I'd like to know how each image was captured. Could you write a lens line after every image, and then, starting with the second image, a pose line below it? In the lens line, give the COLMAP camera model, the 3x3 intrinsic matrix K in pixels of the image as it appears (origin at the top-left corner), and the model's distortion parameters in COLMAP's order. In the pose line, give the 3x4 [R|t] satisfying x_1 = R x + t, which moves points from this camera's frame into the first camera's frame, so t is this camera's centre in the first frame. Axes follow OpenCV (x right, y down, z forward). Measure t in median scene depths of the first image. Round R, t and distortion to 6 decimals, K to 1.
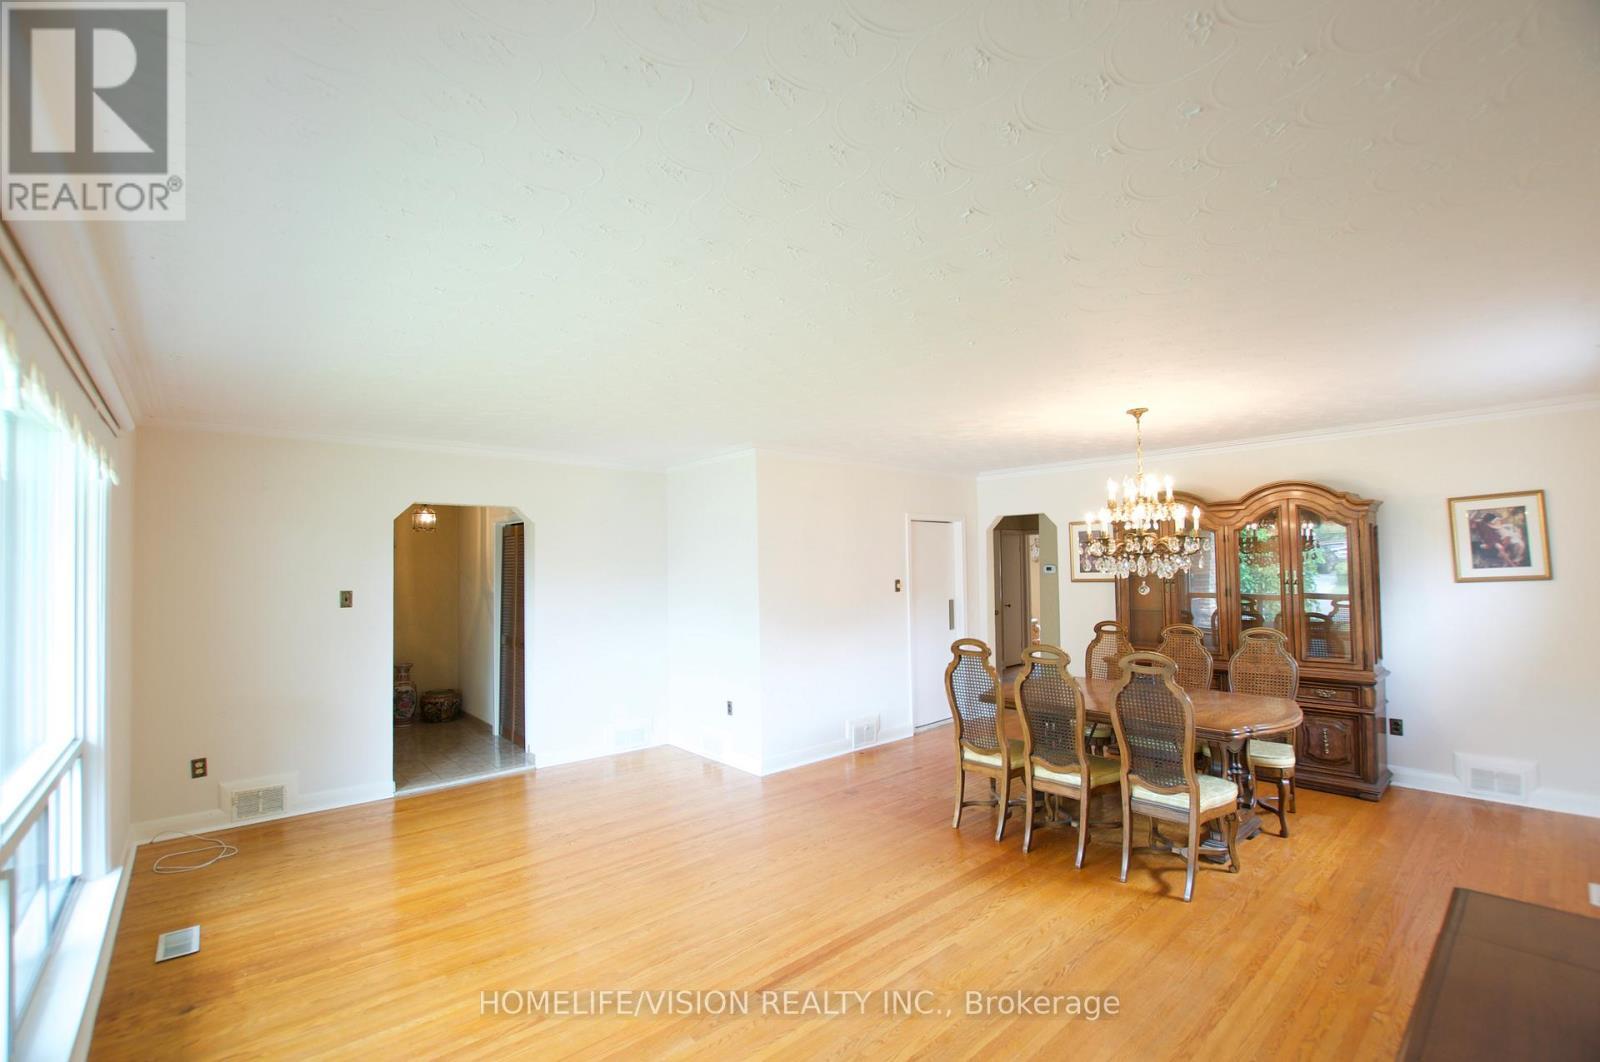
lens RADIAL K [[695.6, 0, 803.5], [0, 695.6, 557.7], [0, 0, 1]] dist [-0.000257, -0.000040]
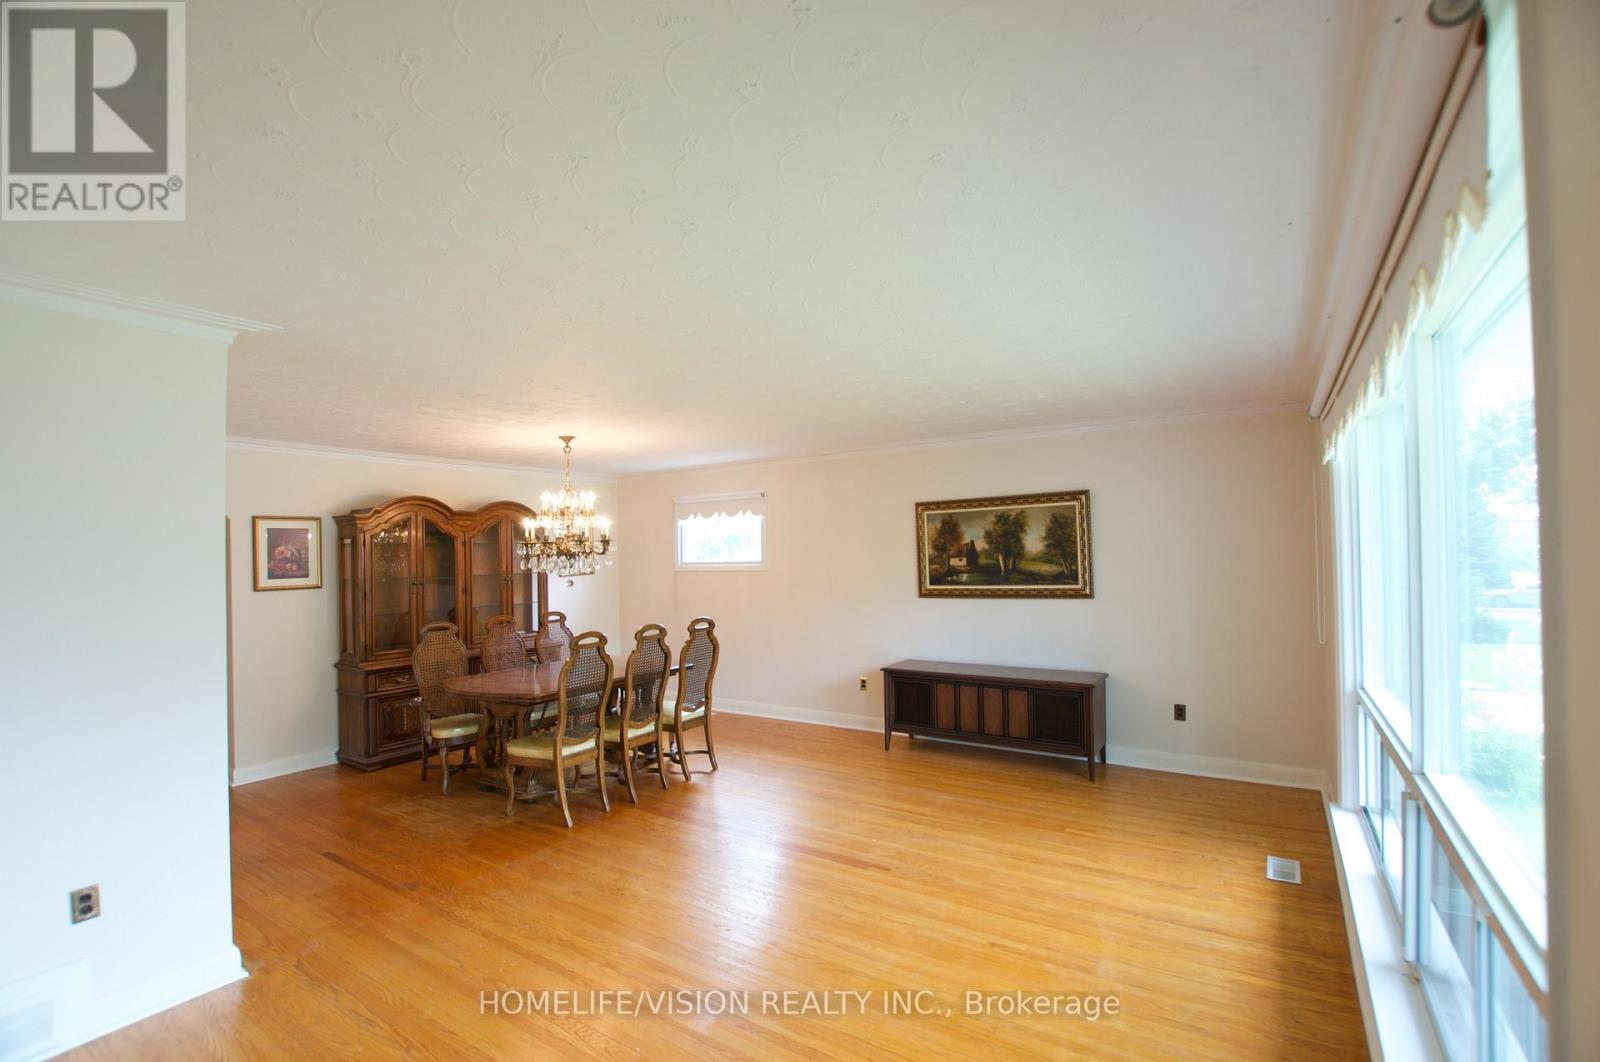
lens RADIAL K [[695.6, 0, 803.5], [0, 695.6, 557.7], [0, 0, 1]] dist [-0.000257, -0.000040]
pose [[-0.234680, 0.020686, 0.971853, -0.611376], [0.011198, 0.999765, -0.018576, 0.021383], [-0.972008, 0.006523, -0.234856, 0.674562]]
